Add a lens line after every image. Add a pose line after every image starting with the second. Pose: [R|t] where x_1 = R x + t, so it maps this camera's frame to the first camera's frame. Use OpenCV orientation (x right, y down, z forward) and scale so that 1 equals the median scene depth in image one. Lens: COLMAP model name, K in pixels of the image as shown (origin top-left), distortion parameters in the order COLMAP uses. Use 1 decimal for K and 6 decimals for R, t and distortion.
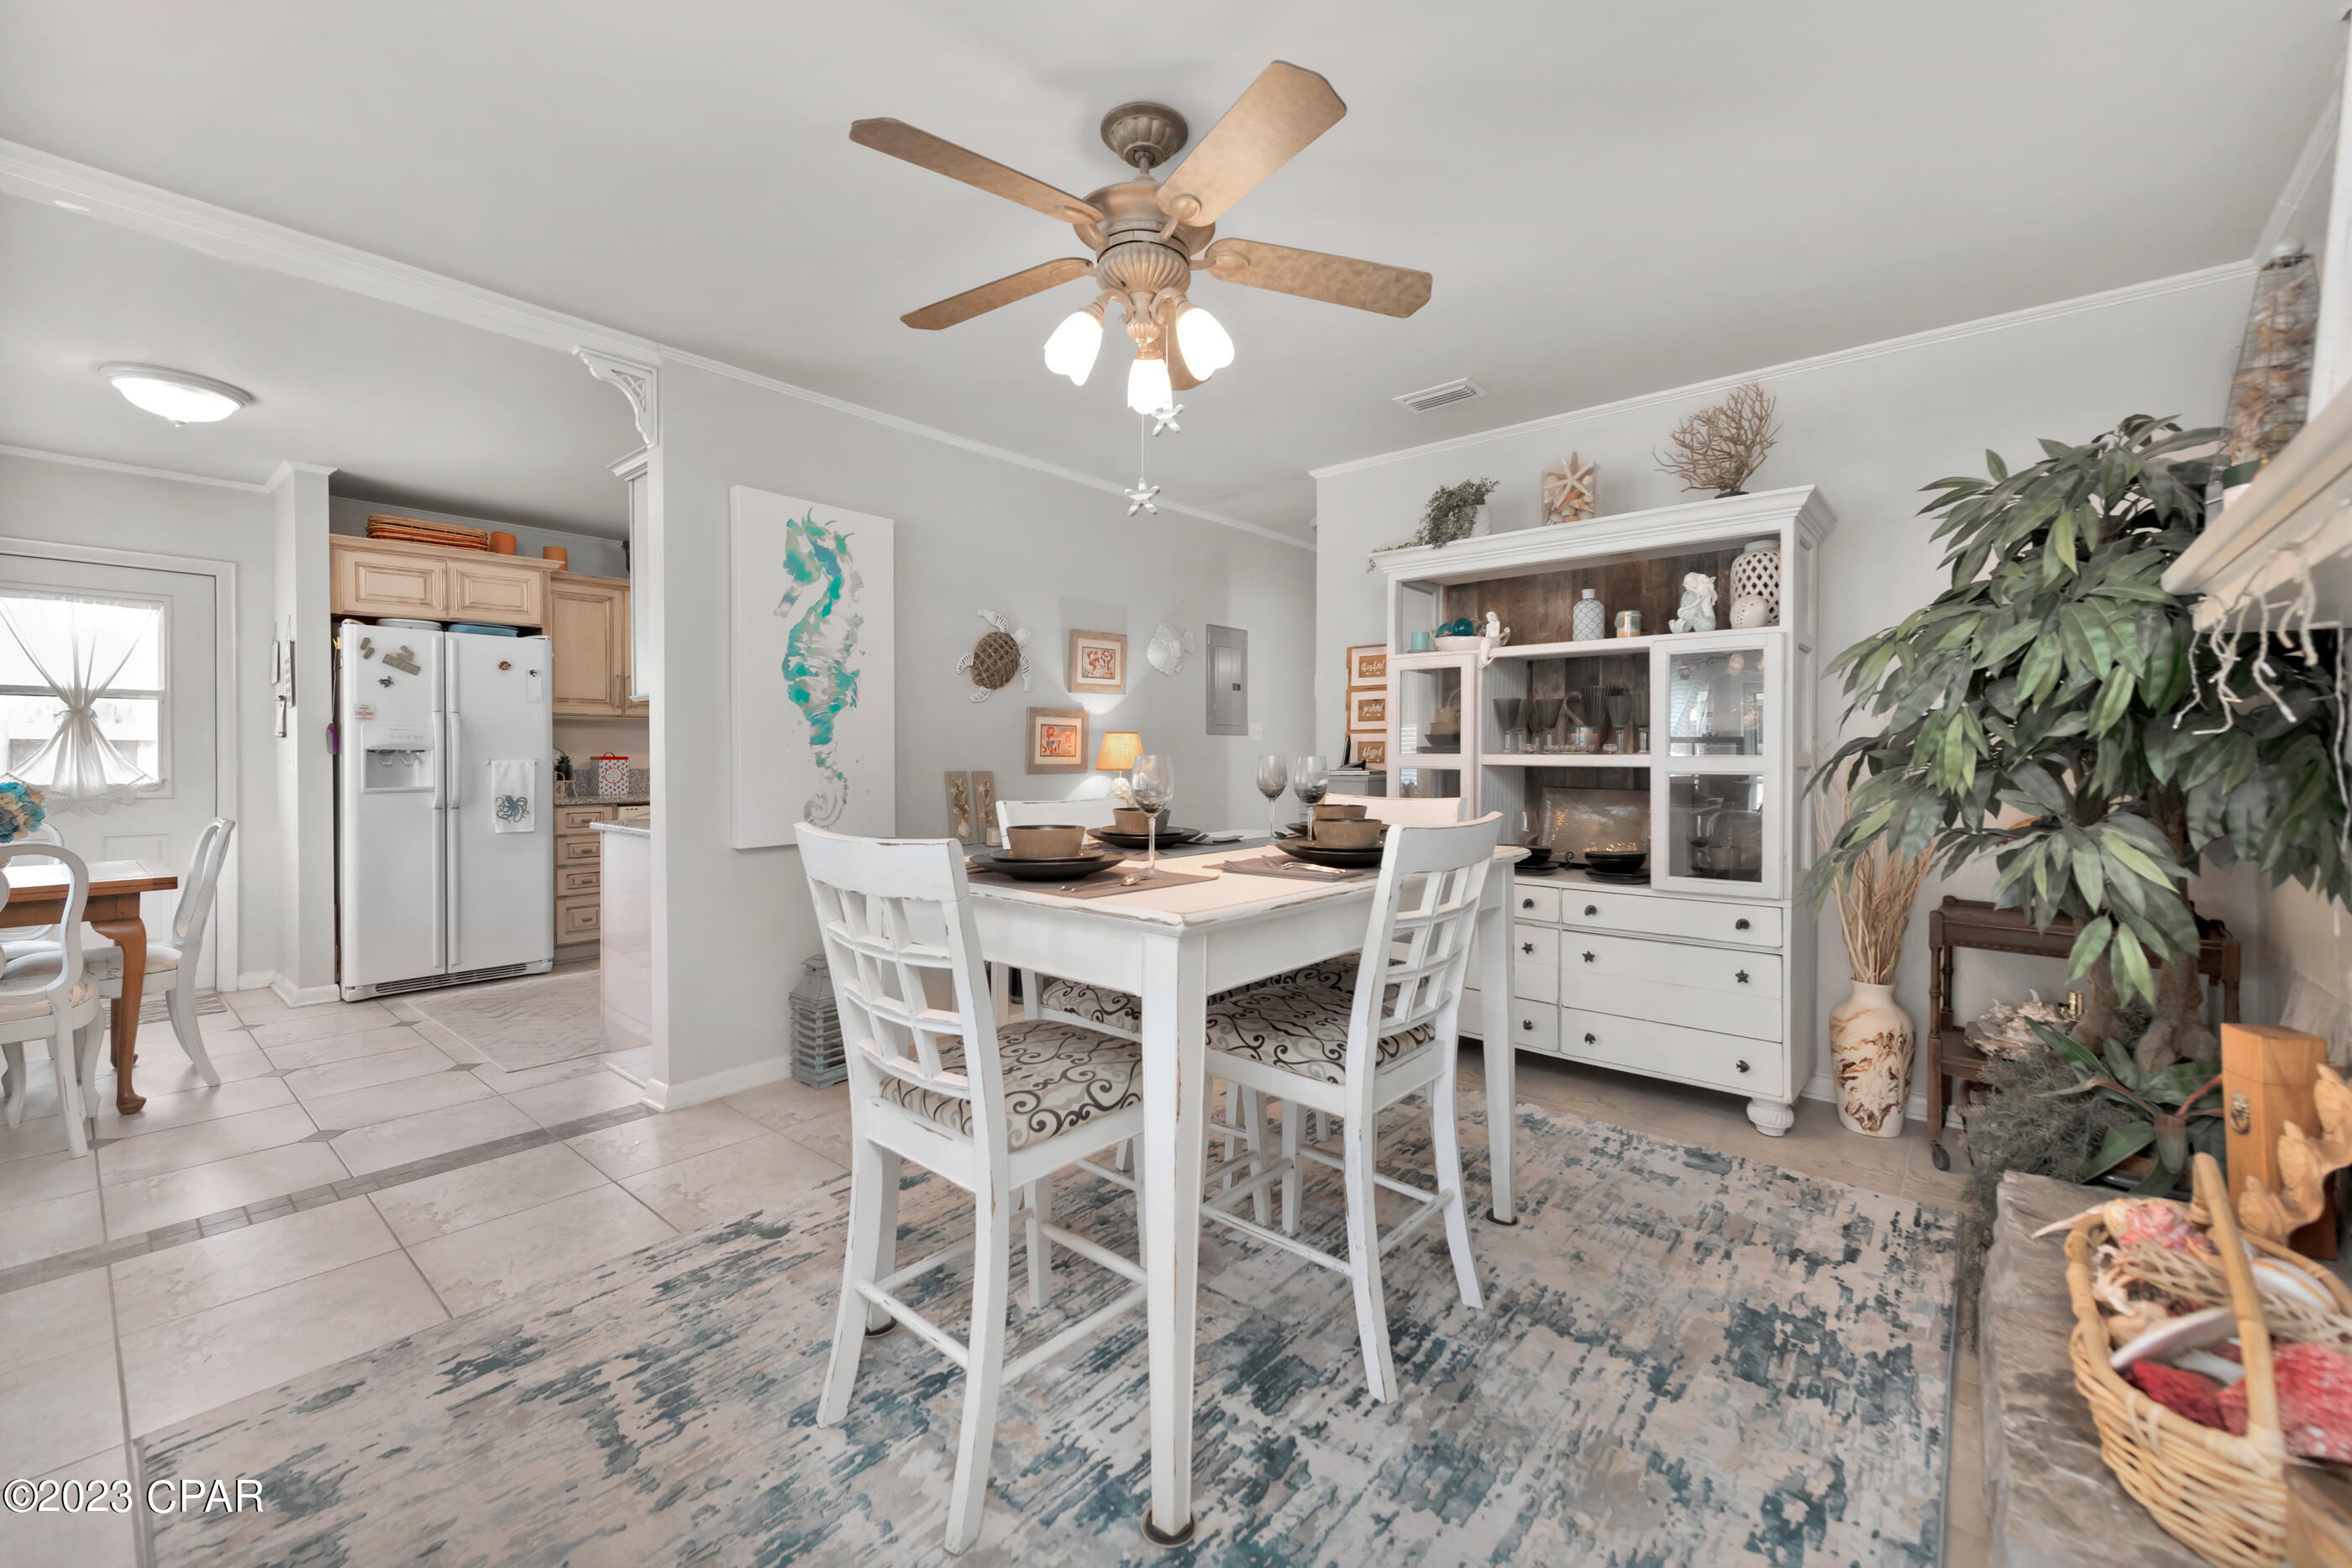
lens RADIAL K [[953.8, 0, 1176.0], [0, 953.8, 784.0], [0, 0, 1]] dist [0.000176, -0.000050]
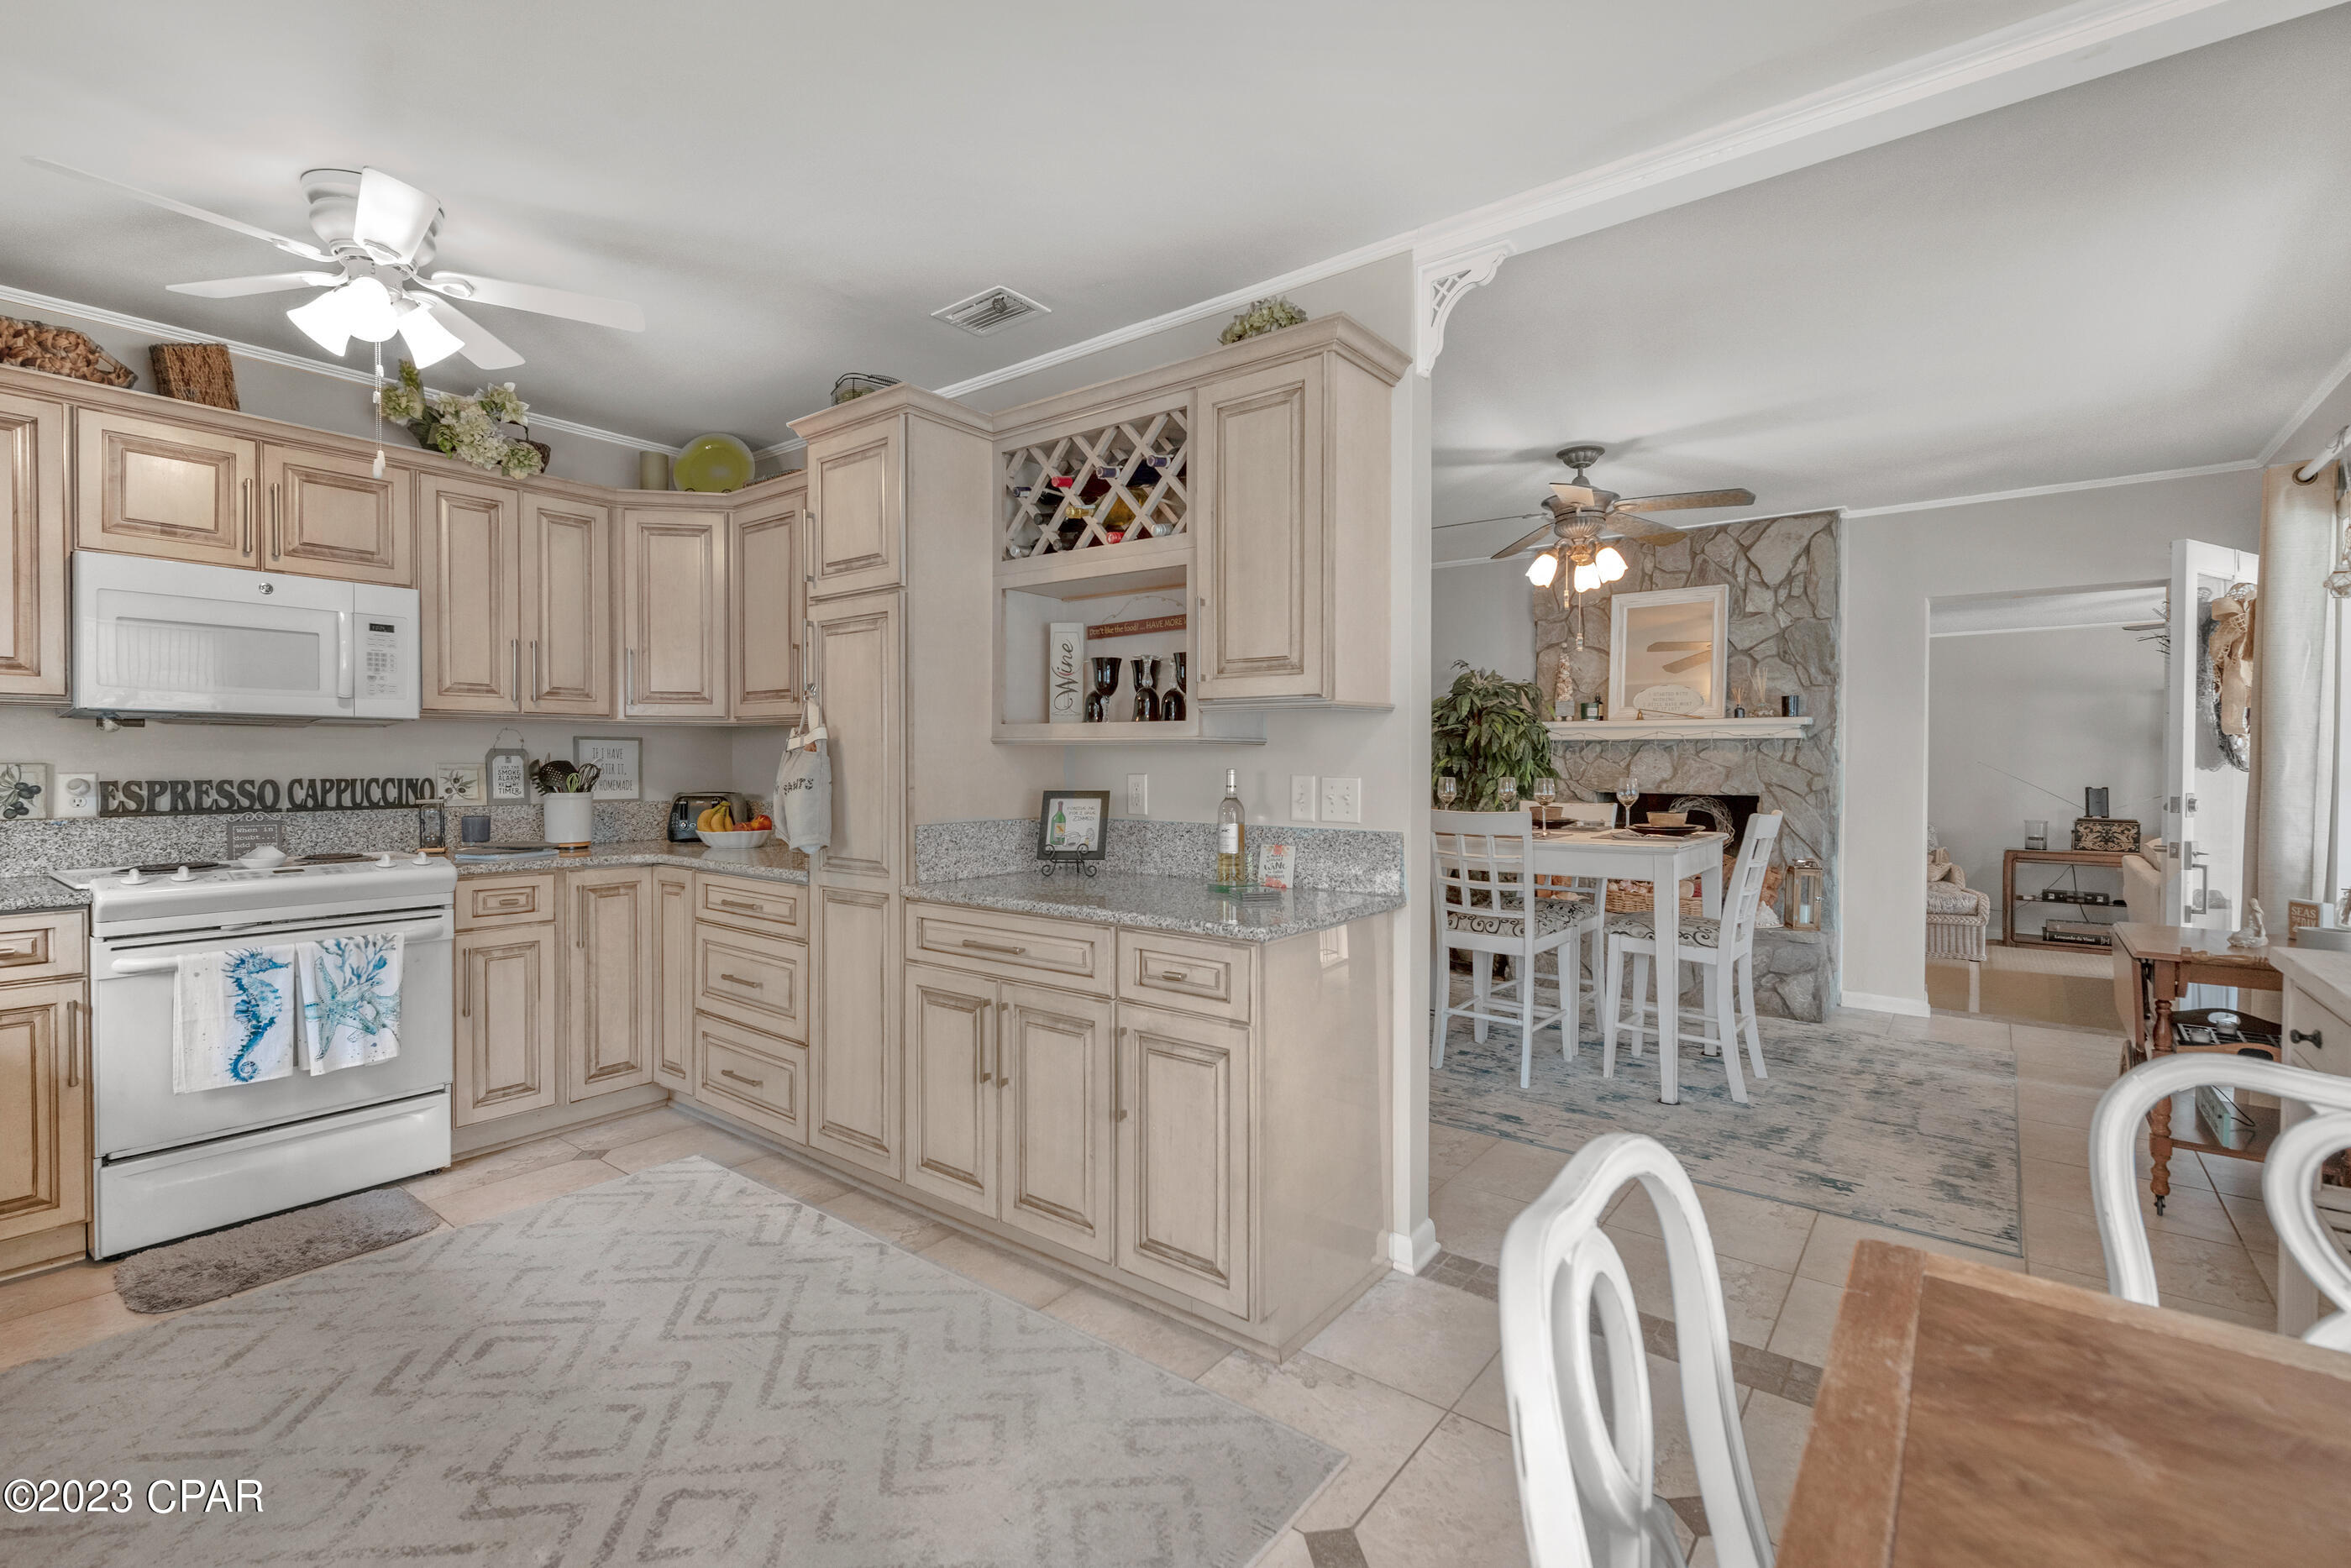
lens RADIAL K [[953.4, 0, 1175.5], [0, 953.4, 784.0], [0, 0, 1]] dist [0.000176, -0.000050]
pose [[-0.001581, -0.018710, 0.999824, -2.356707], [0.035172, 0.999205, 0.018754, -0.136792], [-0.999380, 0.035196, -0.000921, 2.114544]]
